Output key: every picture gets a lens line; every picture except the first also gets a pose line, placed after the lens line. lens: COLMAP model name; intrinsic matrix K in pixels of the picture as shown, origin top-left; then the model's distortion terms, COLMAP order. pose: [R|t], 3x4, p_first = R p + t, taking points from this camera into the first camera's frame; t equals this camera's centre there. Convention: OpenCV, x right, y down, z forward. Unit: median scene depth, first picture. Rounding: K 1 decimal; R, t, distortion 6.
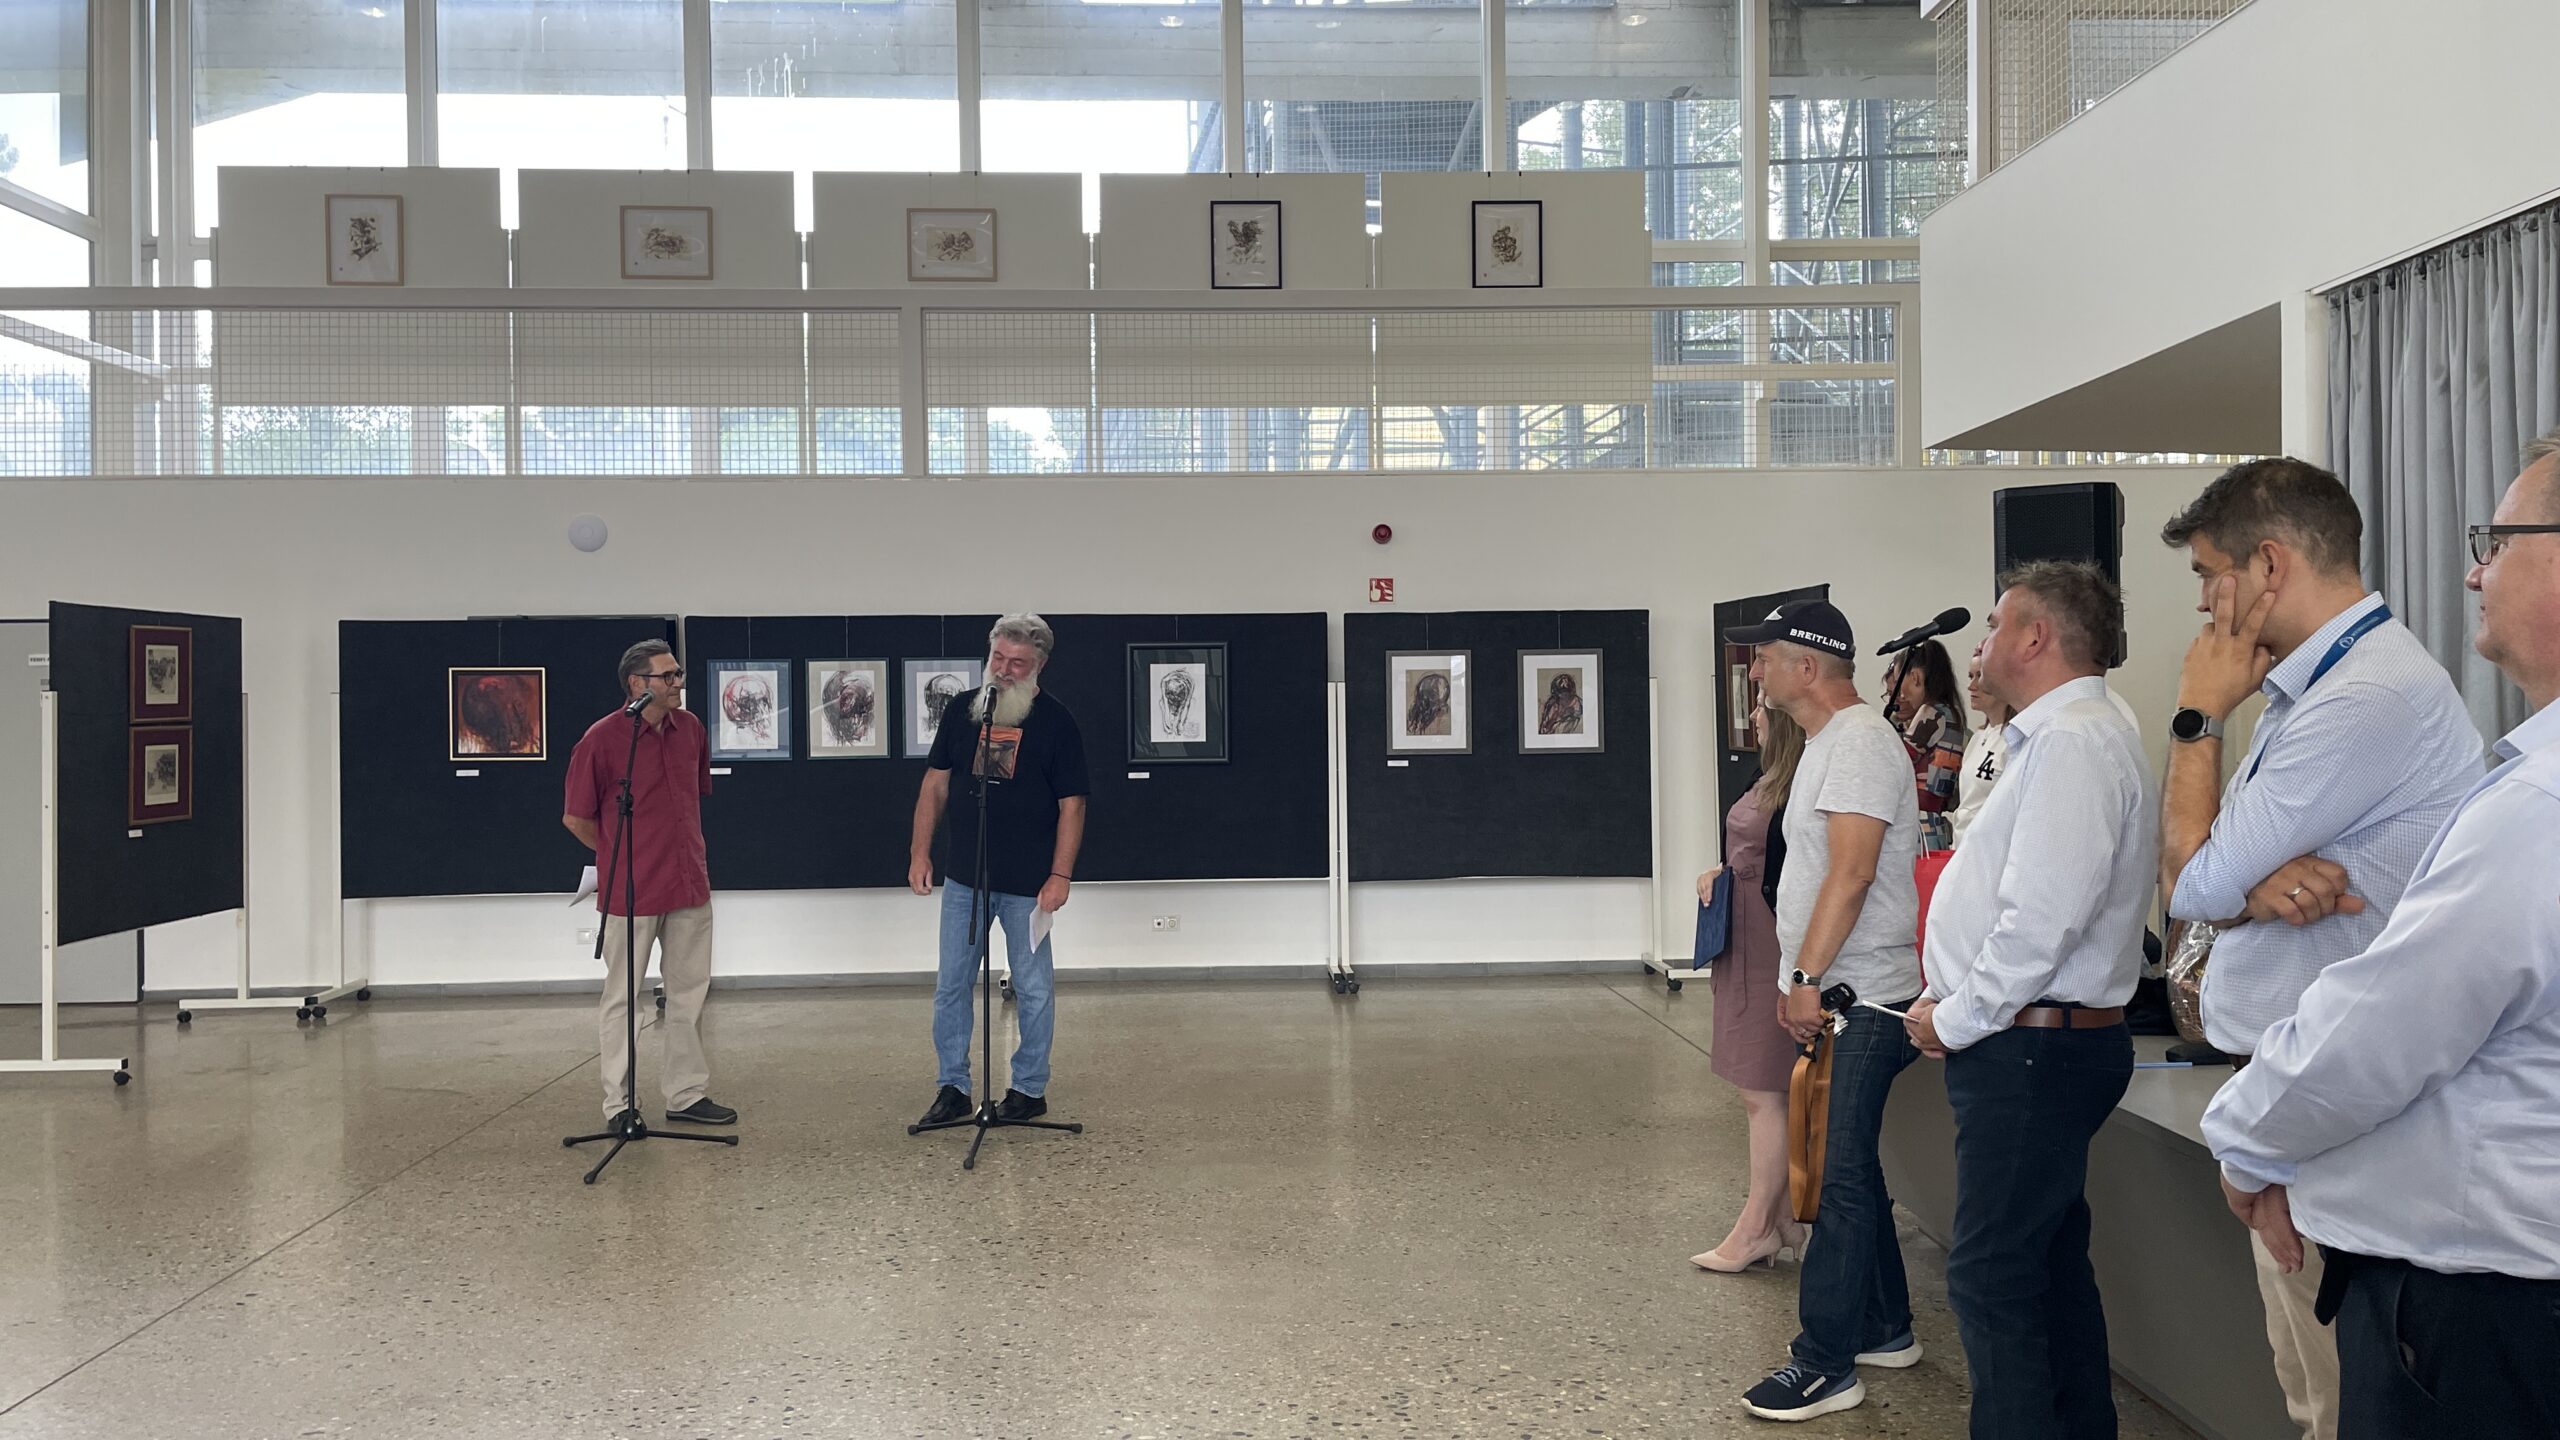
lens RADIAL K [[1922.7, 0, 1276.2], [0, 1922.7, 695.4], [0, 0, 1]] dist [0.089486, -0.112734]
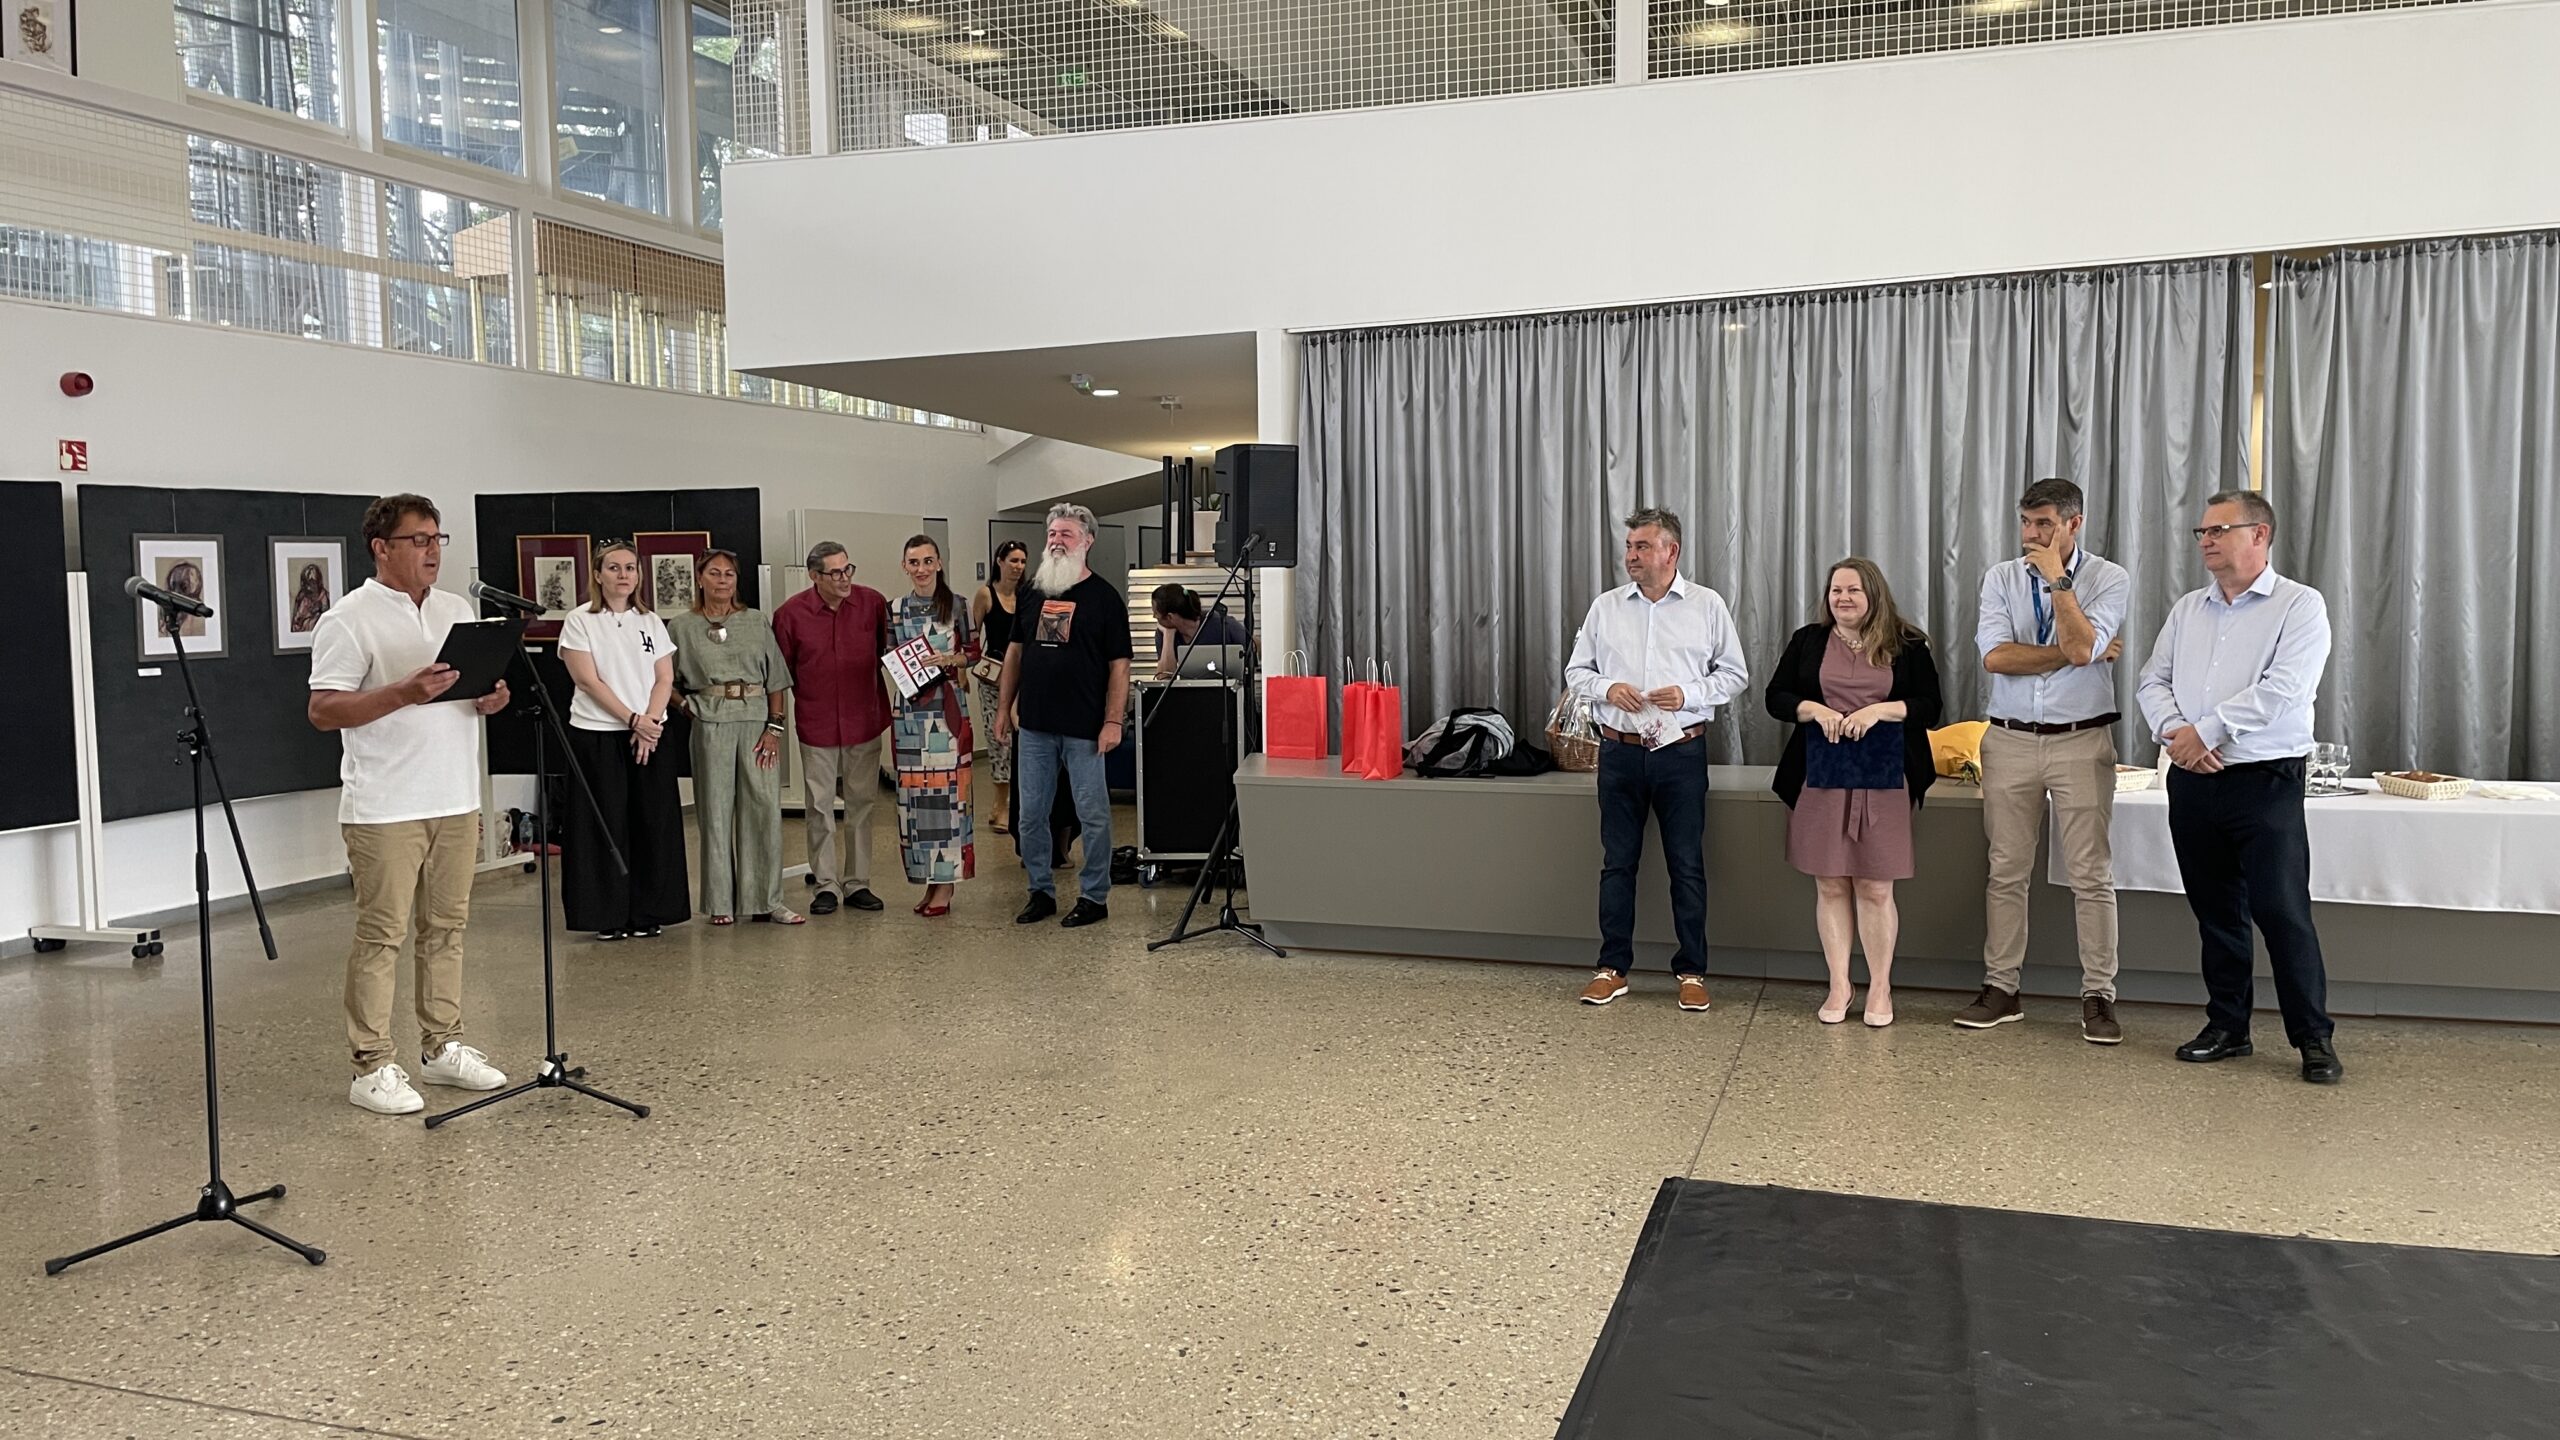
lens RADIAL K [[1920.6, 0, 1289.4], [0, 1920.6, 680.7], [0, 0, 1]] dist [0.094020, -0.120548]
pose [[0.358333, -0.046570, 0.932432, -0.552673], [0.004160, 0.998825, 0.048287, 0.000982], [-0.933585, -0.013424, 0.358105, 0.257845]]
